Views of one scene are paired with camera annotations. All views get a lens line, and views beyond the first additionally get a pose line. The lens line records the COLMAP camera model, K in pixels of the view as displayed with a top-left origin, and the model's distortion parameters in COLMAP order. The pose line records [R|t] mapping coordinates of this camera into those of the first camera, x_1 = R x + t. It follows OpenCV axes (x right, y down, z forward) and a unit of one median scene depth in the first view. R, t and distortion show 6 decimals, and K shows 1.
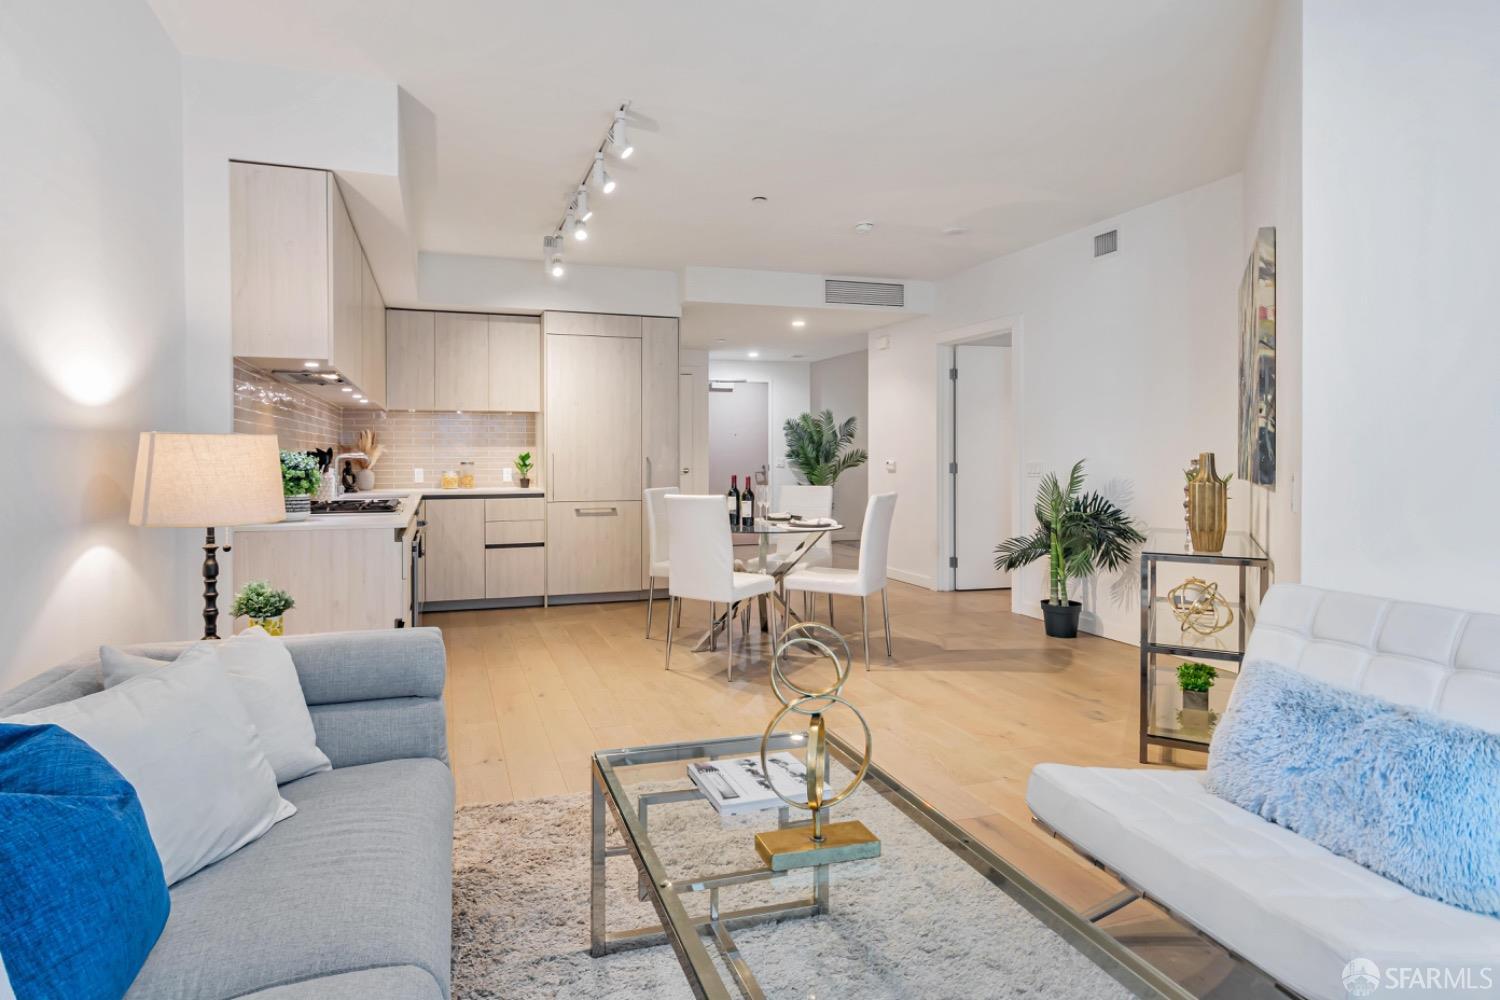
lens RADIAL K [[765.4, 0, 685.8], [0, 765.4, 449.1], [0, 0, 1]] dist [0.000181, -0.000110]
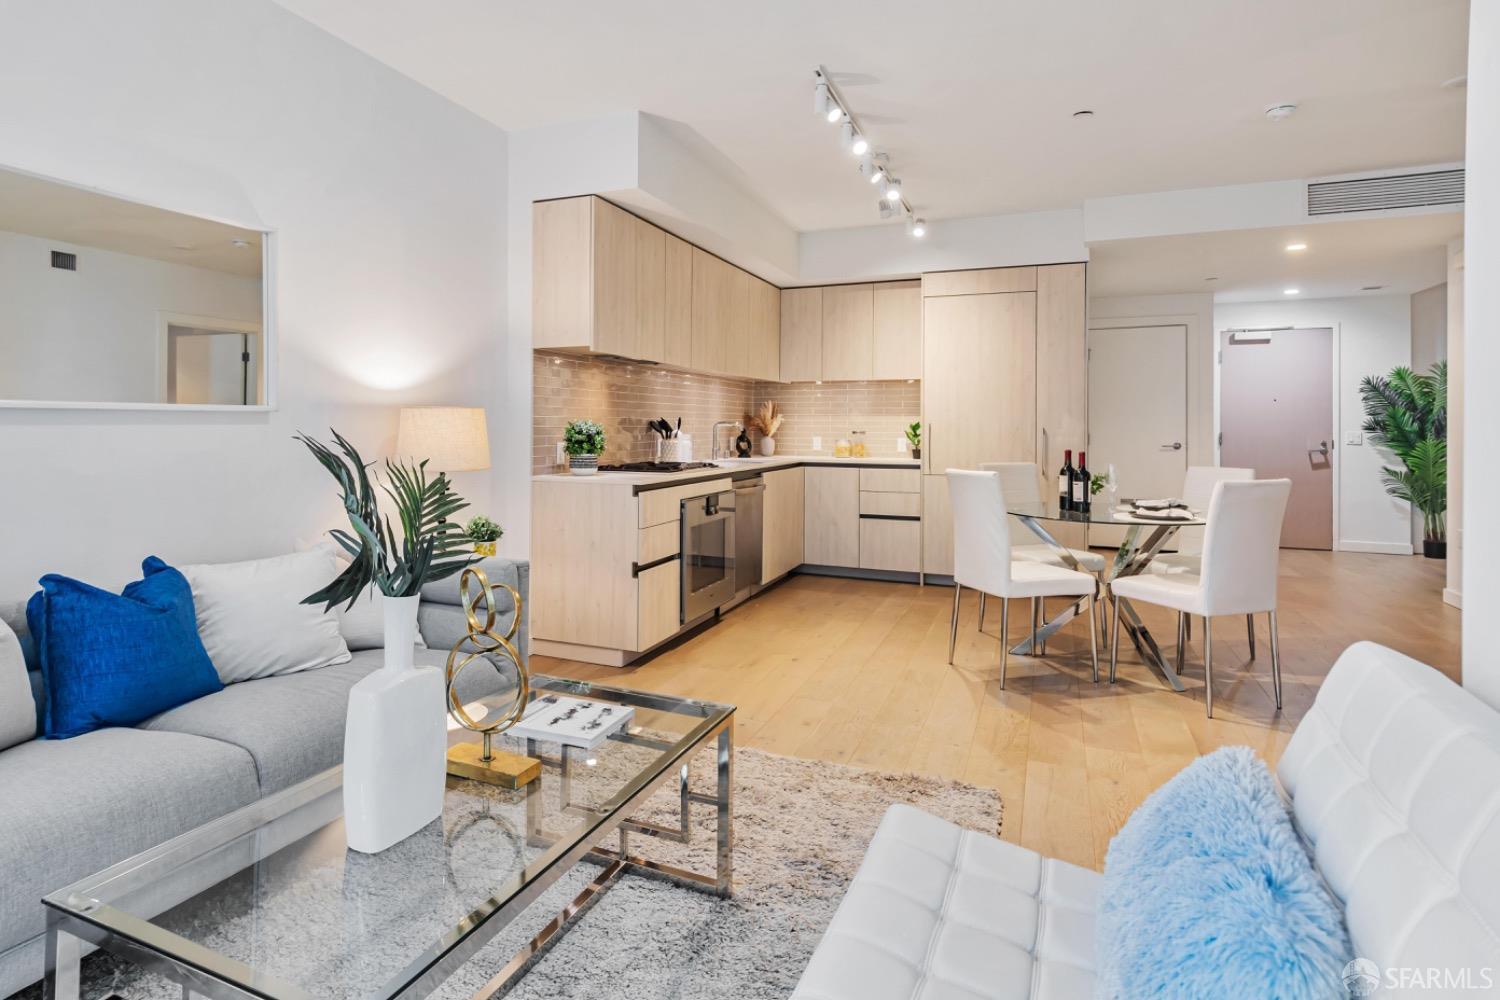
lens RADIAL K [[825.3, 0, 746.2], [0, 825.3, 410.5], [0, 0, 1]] dist [-0.019408, -0.000276]
pose [[0.756577, -0.006443, -0.653873, 0.318395], [-0.000867, 0.999941, -0.010856, 0.001392], [0.653905, 0.008780, 0.756526, 0.082796]]
